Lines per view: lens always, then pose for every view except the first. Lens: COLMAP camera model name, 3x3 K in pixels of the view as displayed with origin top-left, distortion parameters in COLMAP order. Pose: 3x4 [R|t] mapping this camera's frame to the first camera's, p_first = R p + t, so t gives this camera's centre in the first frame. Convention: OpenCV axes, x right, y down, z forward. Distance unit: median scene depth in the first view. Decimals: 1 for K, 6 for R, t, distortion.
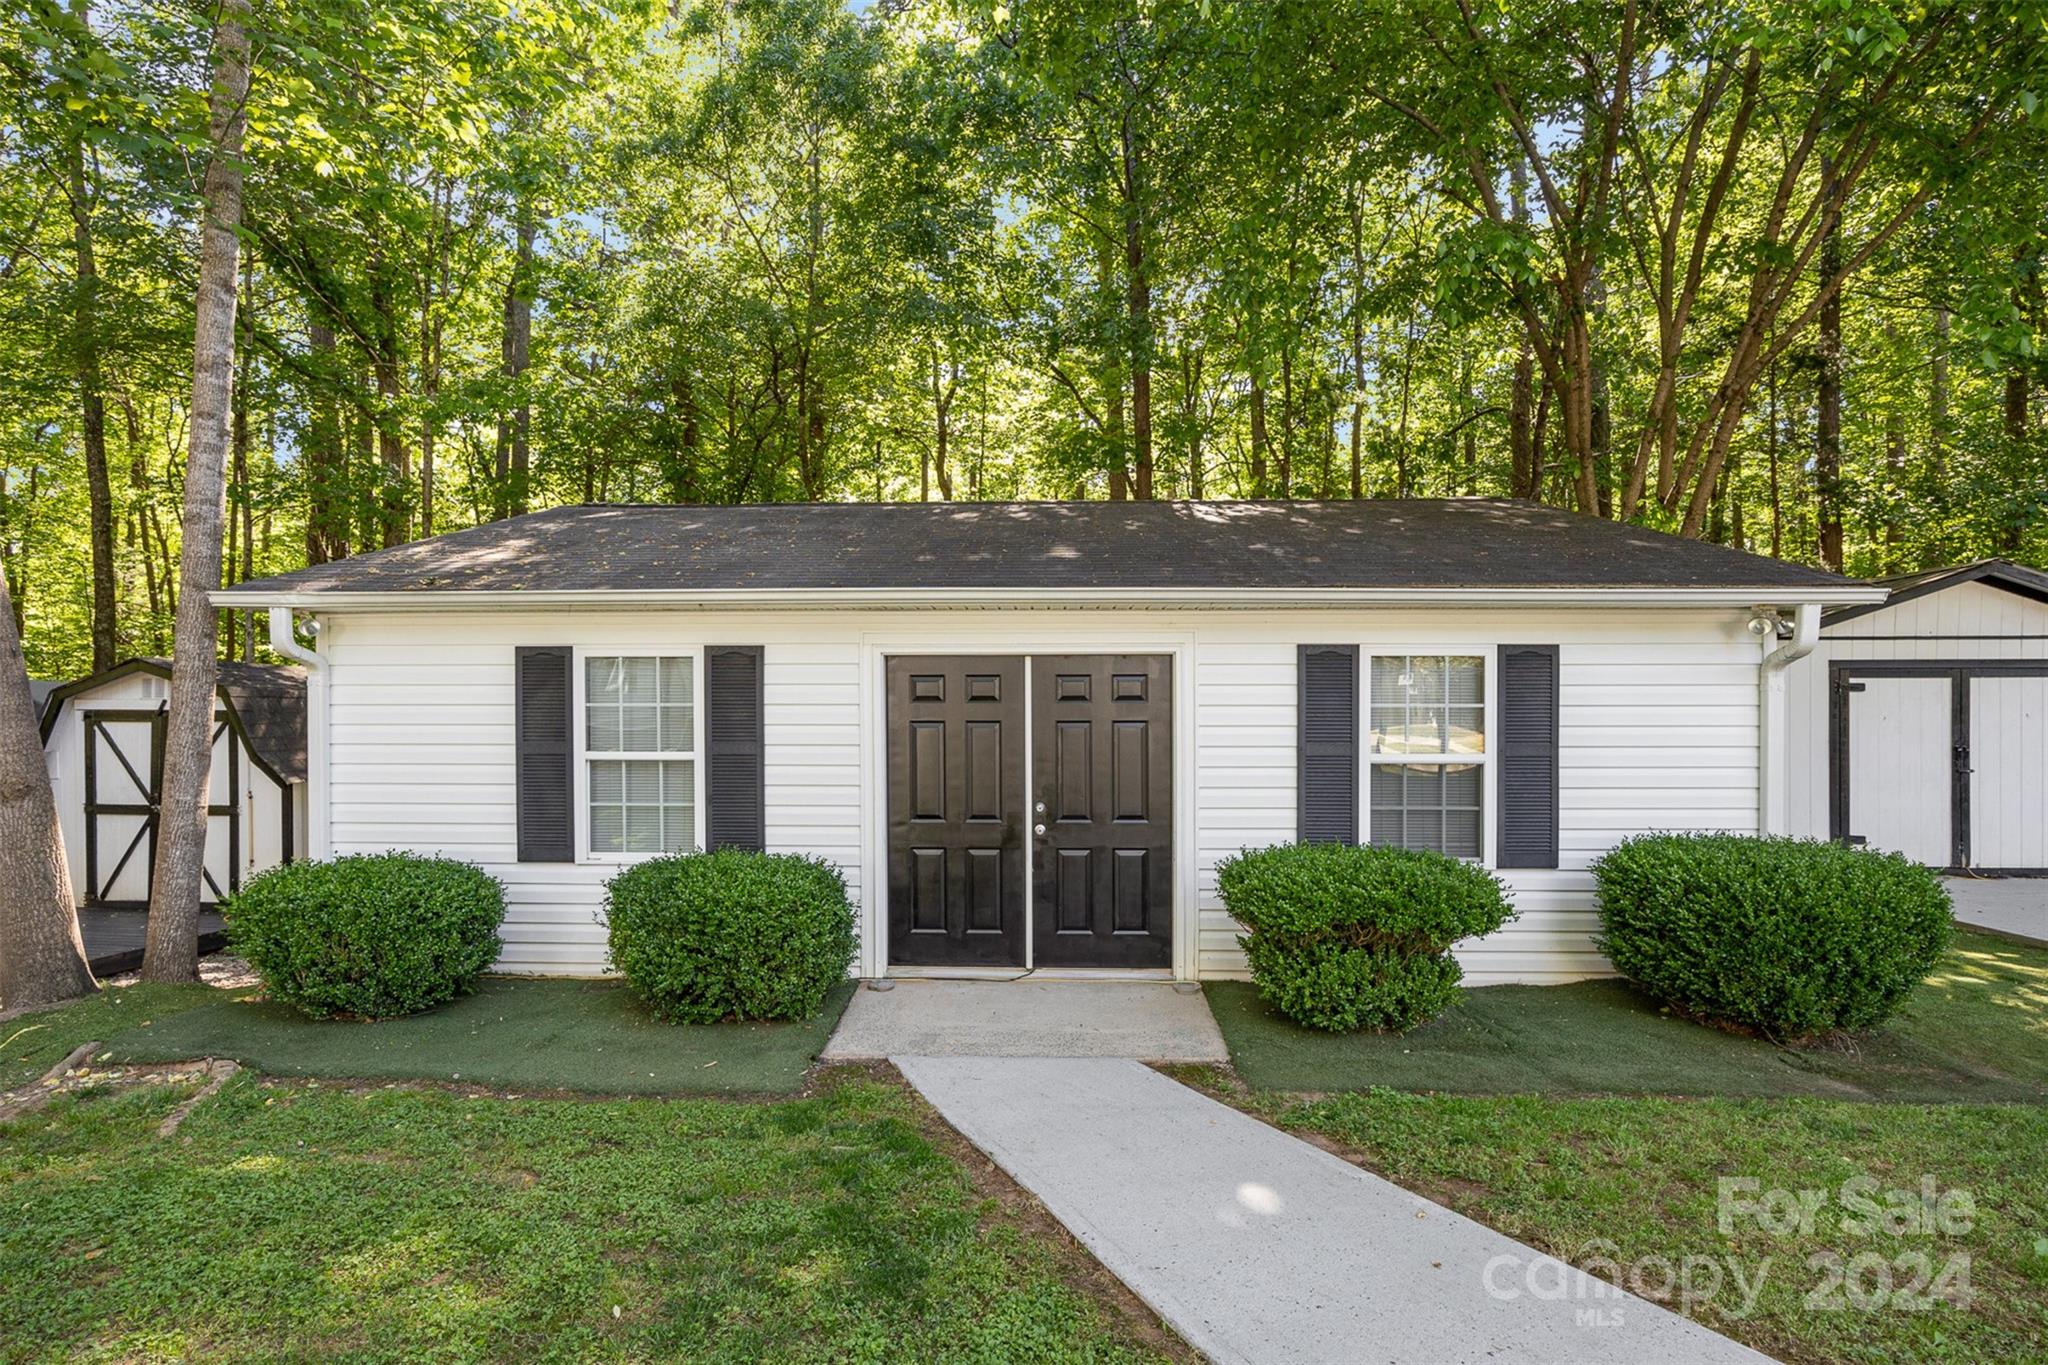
lens RADIAL K [[952.0, 0, 1024.4], [0, 952.0, 723.5], [0, 0, 1]] dist [-0.001823, -0.000119]
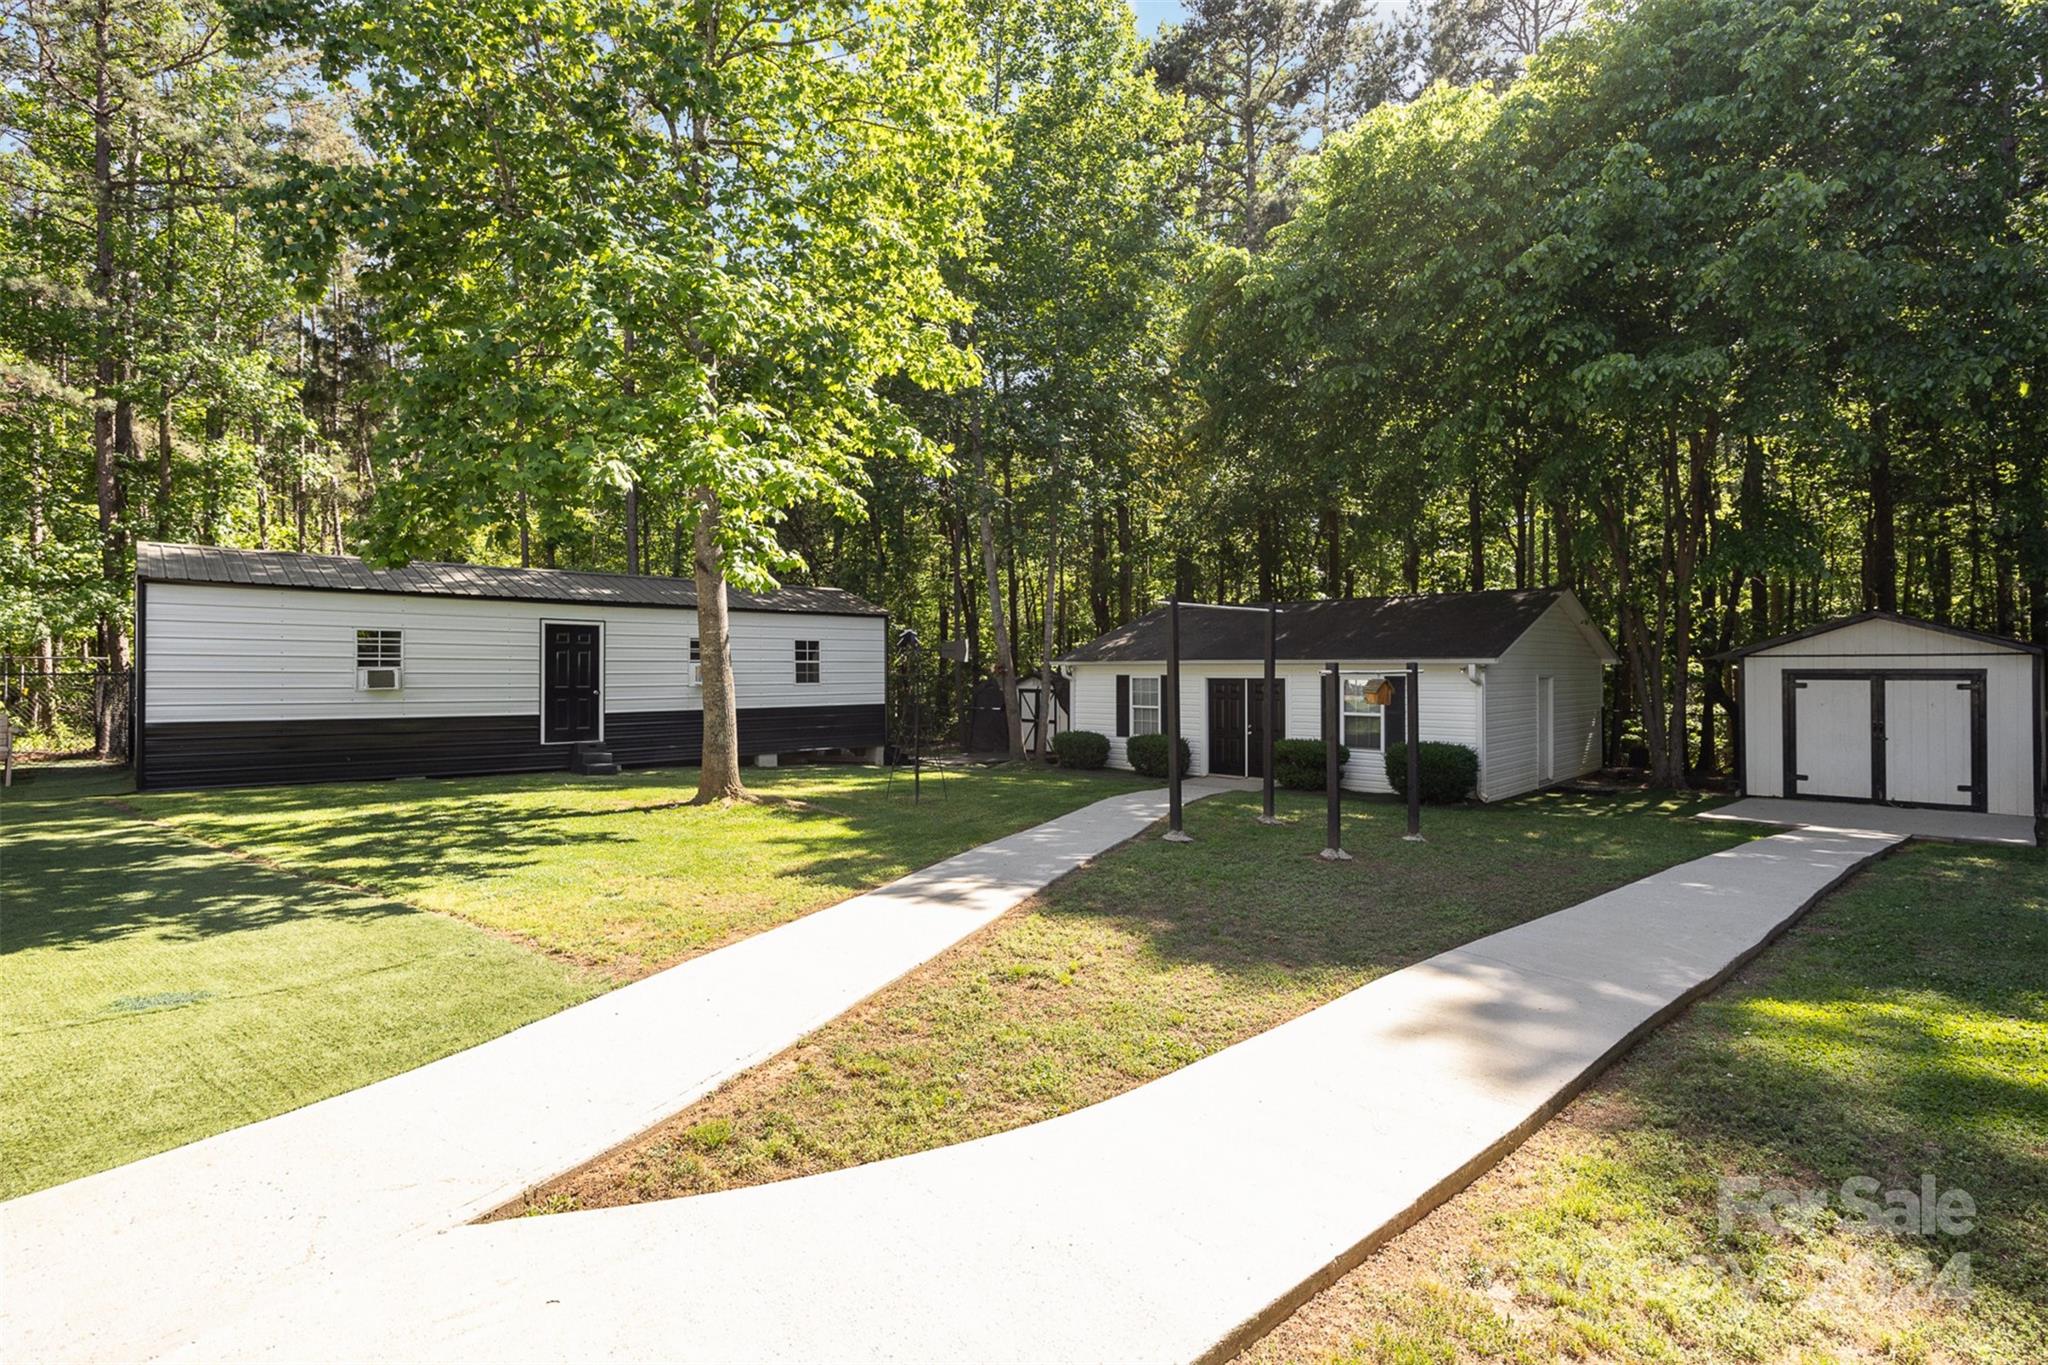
lens RADIAL K [[1110.2, 0, 1025.2], [0, 1110.2, 669.8], [0, 0, 1]] dist [-0.005881, 0.000048]
pose [[0.747179, 0.002624, -0.664617, 1.679841], [-0.007769, 0.999958, -0.004786, -0.066939], [0.664577, 0.008739, 0.747168, -1.983060]]
